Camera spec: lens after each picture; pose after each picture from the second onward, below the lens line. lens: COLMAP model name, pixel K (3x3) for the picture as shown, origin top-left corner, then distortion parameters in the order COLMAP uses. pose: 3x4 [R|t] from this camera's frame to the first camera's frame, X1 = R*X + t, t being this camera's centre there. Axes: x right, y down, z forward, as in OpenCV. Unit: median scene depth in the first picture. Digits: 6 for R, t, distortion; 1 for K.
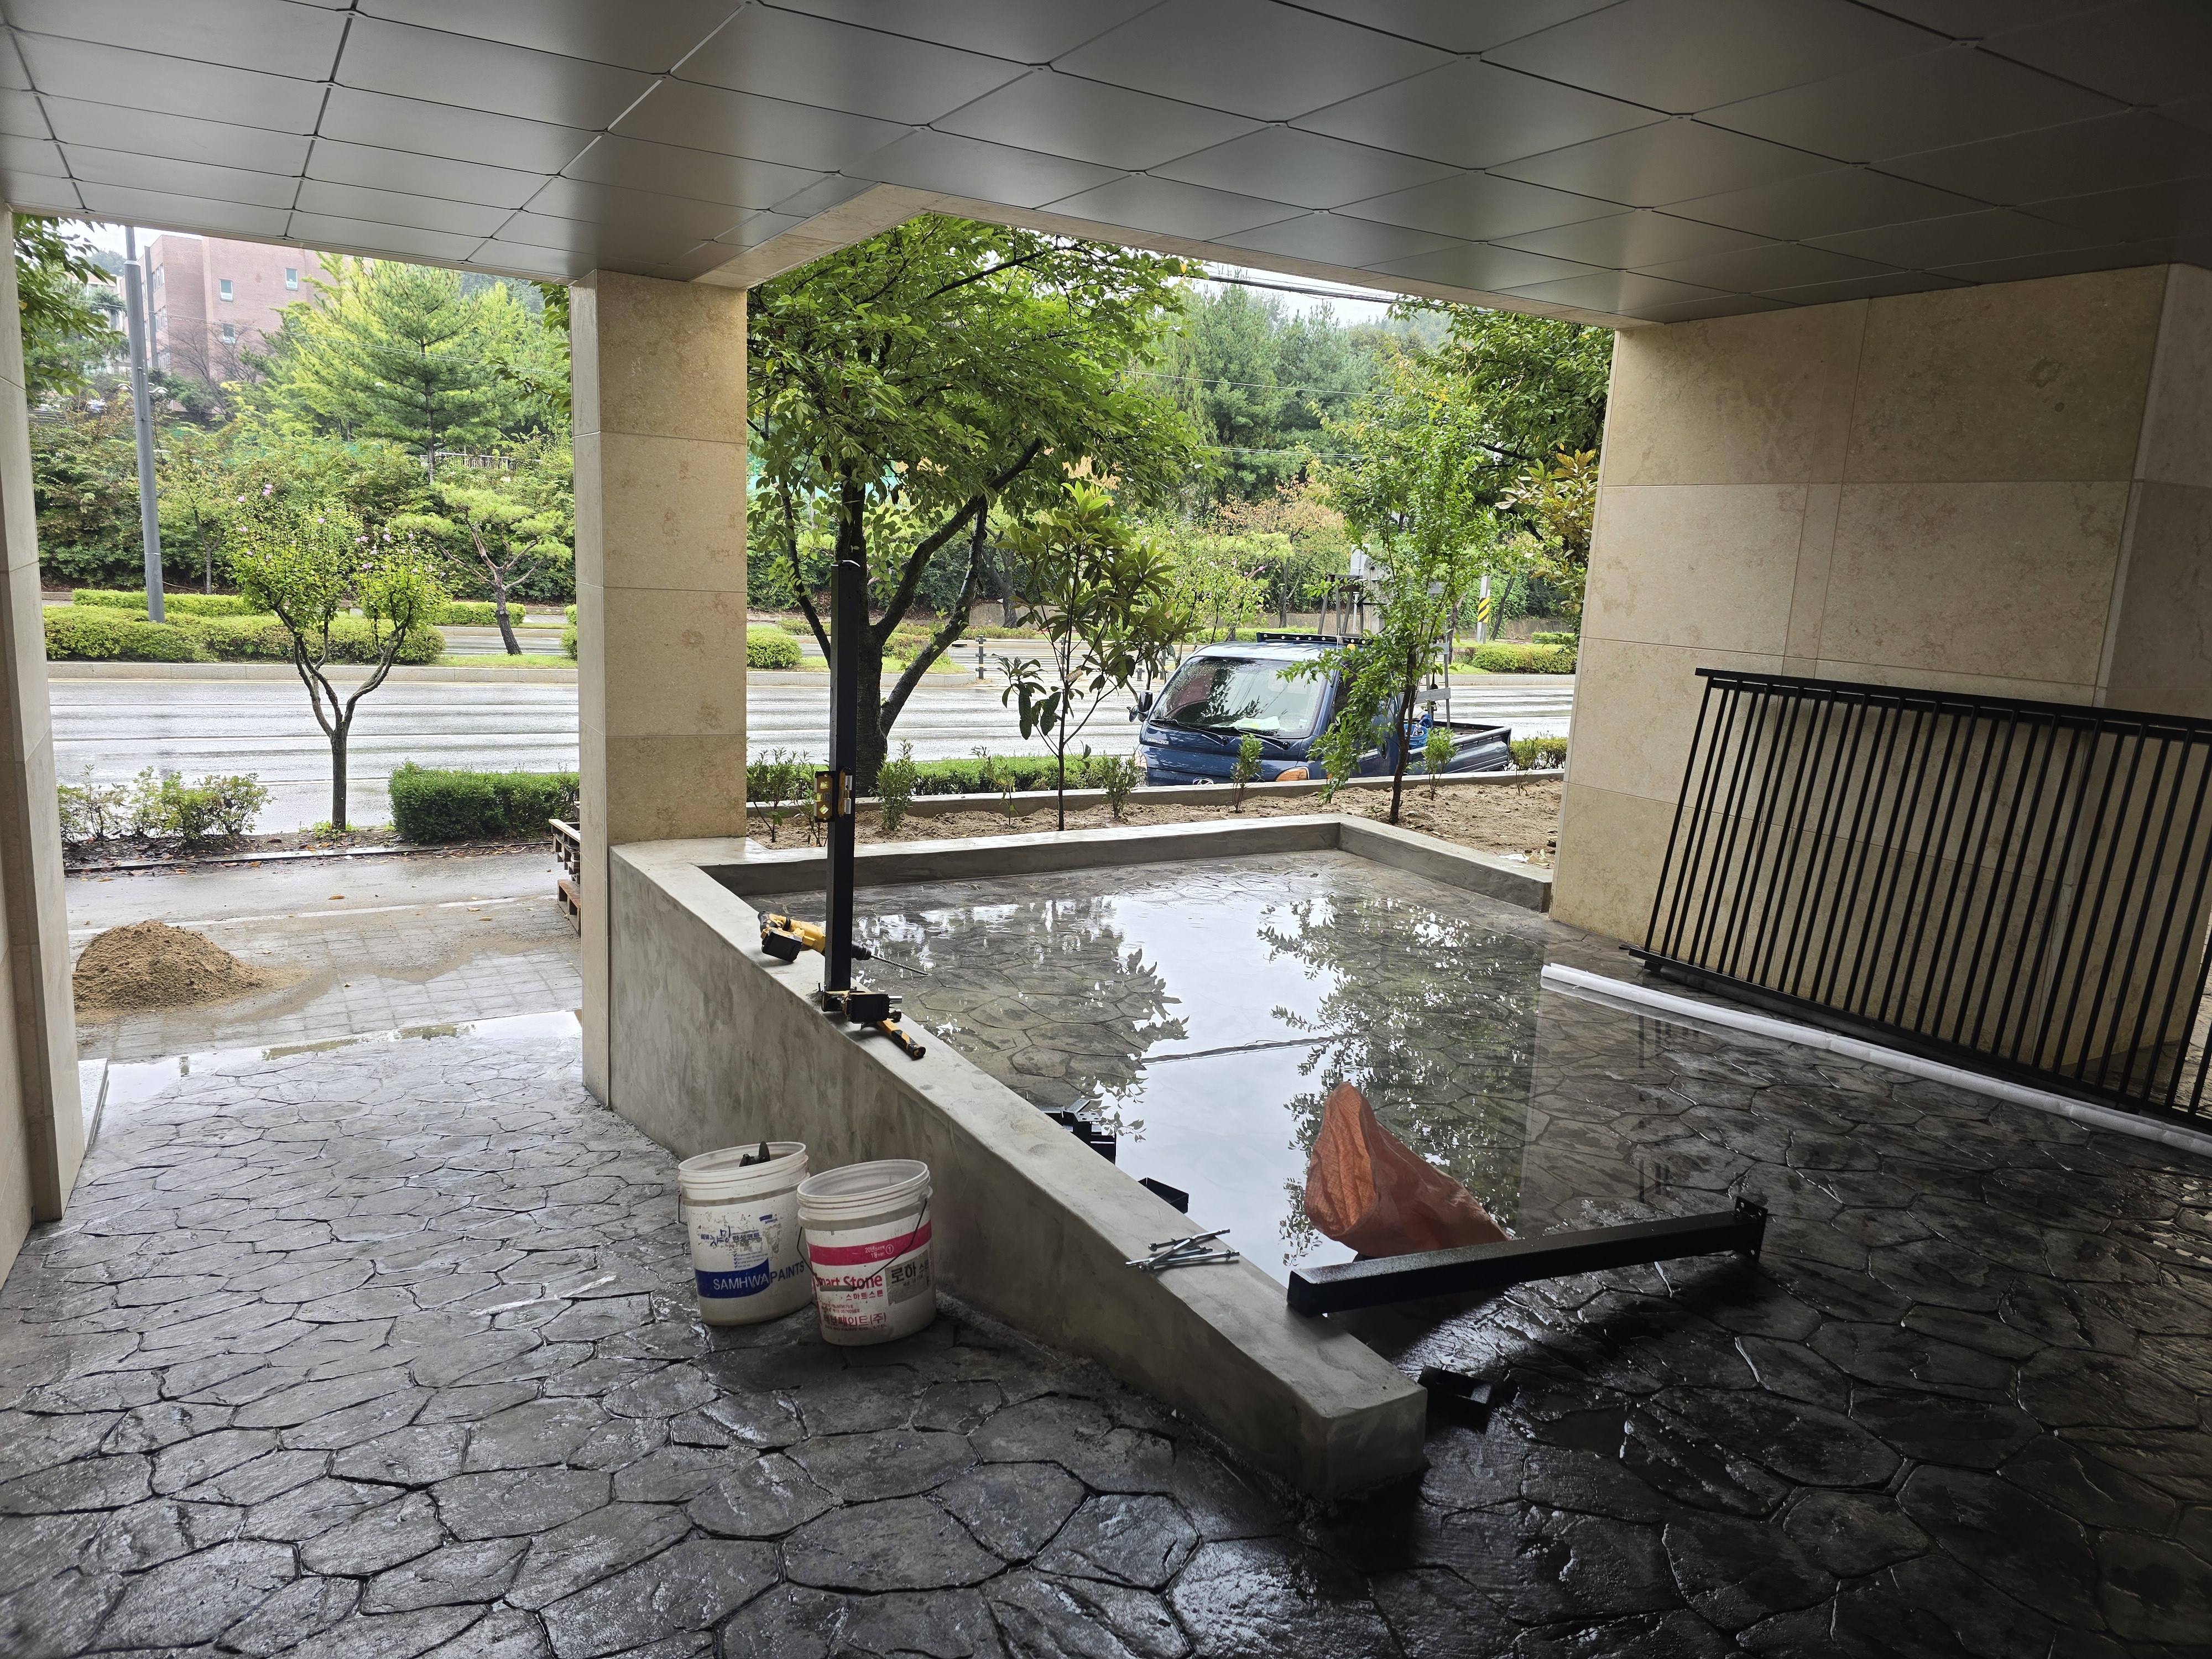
lens RADIAL K [[1499.2, 0, 1118.7], [0, 1499.2, 830.6], [0, 0, 1]] dist [0.081486, -0.086814]
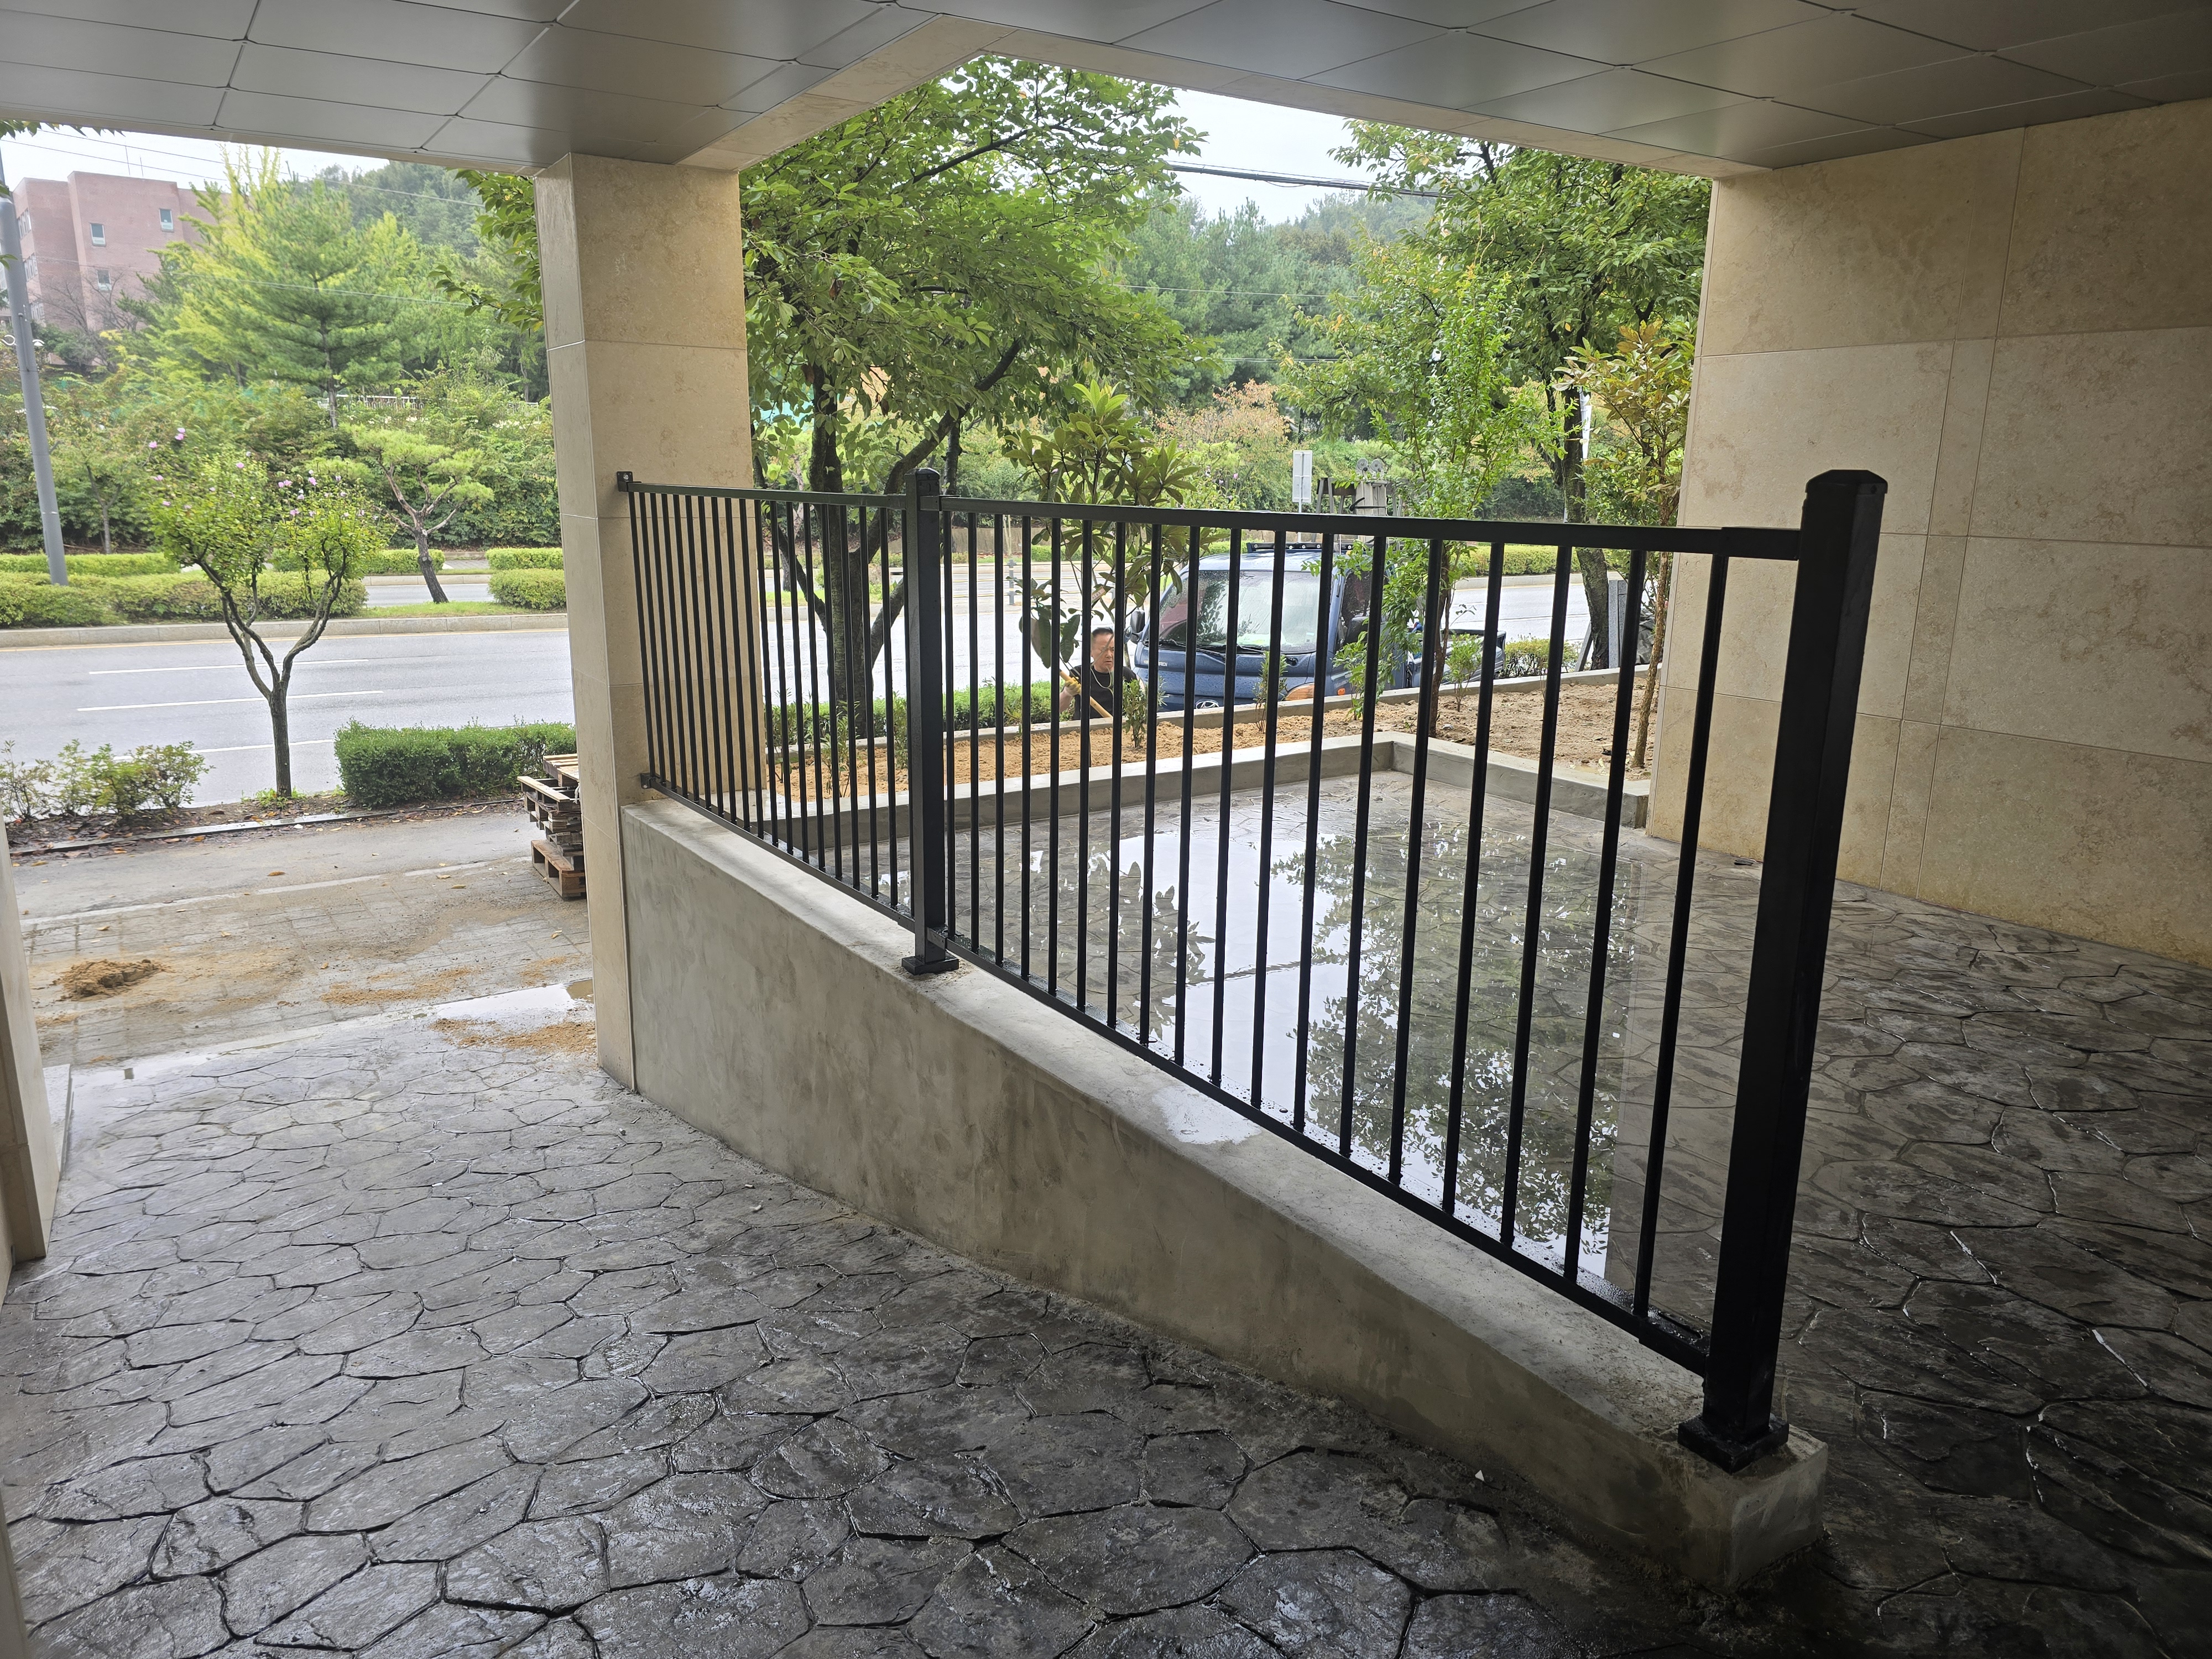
lens RADIAL K [[1500.0, 0, 1091.7], [0, 1500.0, 824.4], [0, 0, 1]] dist [0.078620, -0.084751]
pose [[0.998361, -0.049261, 0.029136, -0.064918], [0.047843, 0.997725, 0.047495, -0.006754], [-0.031410, -0.046023, 0.998446, 0.069829]]
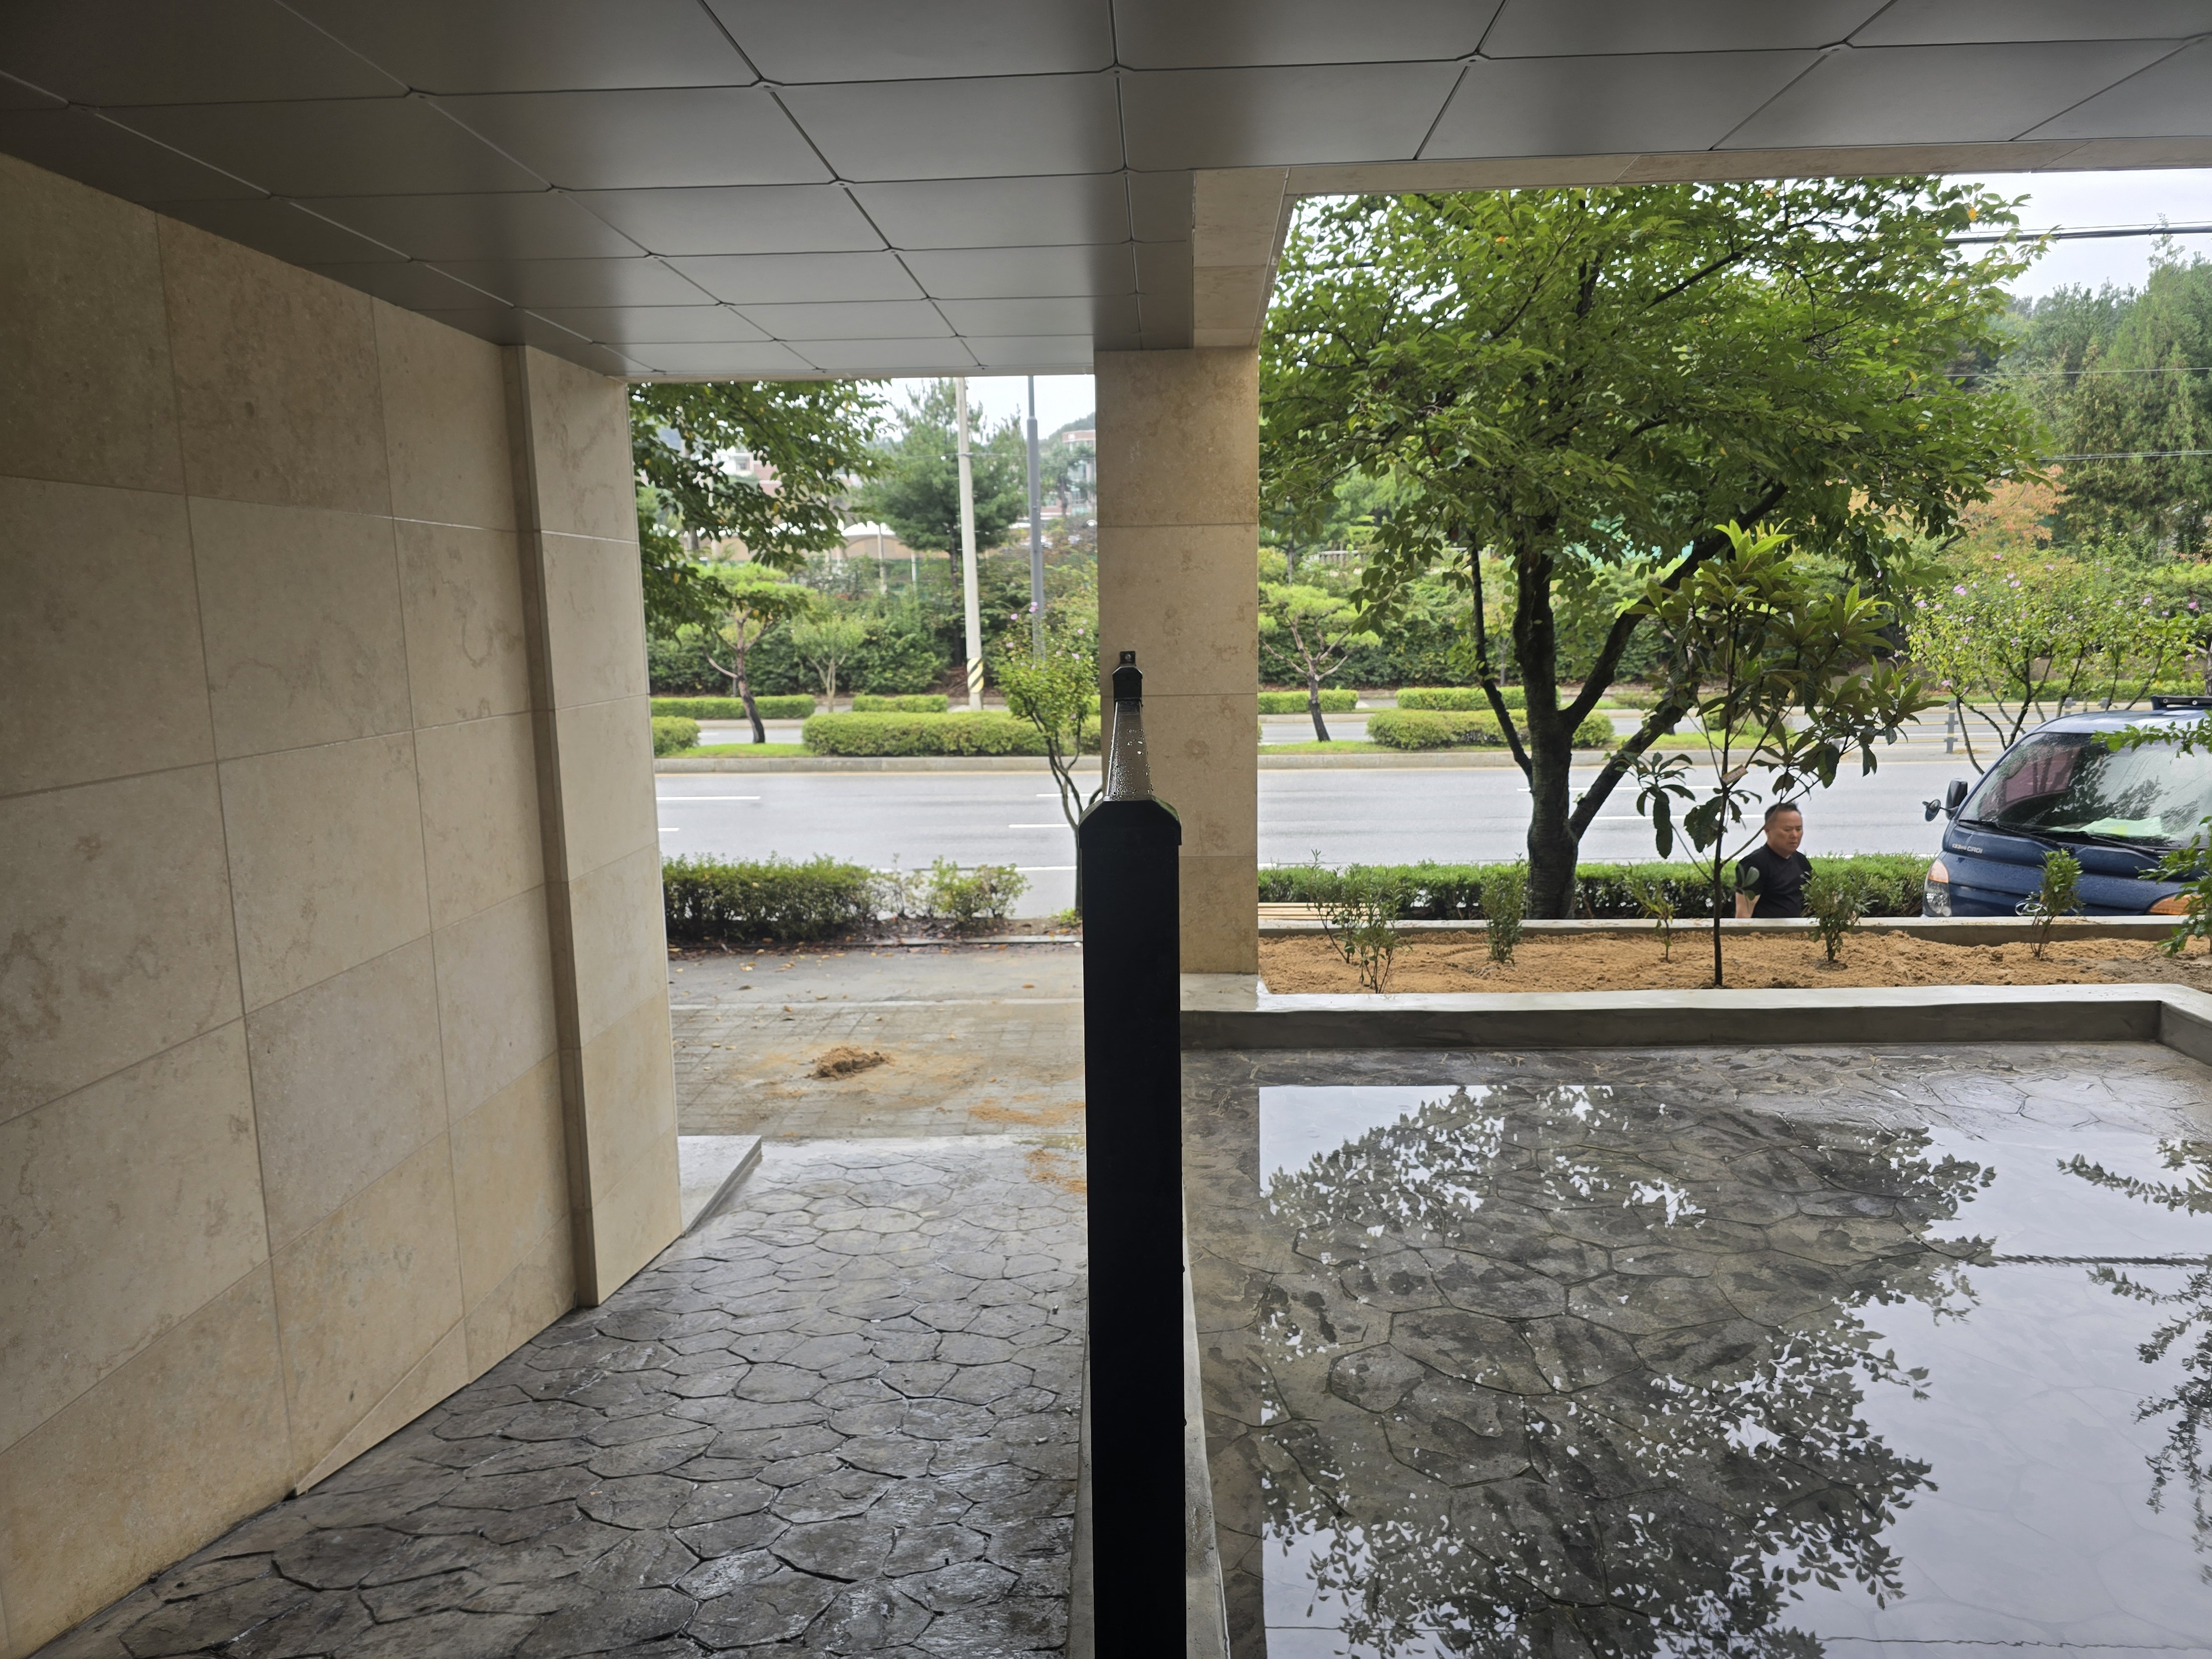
lens RADIAL K [[1499.2, 0, 1118.7], [0, 1499.2, 830.6], [0, 0, 1]] dist [0.081486, -0.086814]
pose [[0.835208, 0.013178, -0.549777, 0.126414], [-0.039265, 0.998590, -0.035714, -0.035812], [0.548531, 0.051415, 0.834548, 0.199206]]
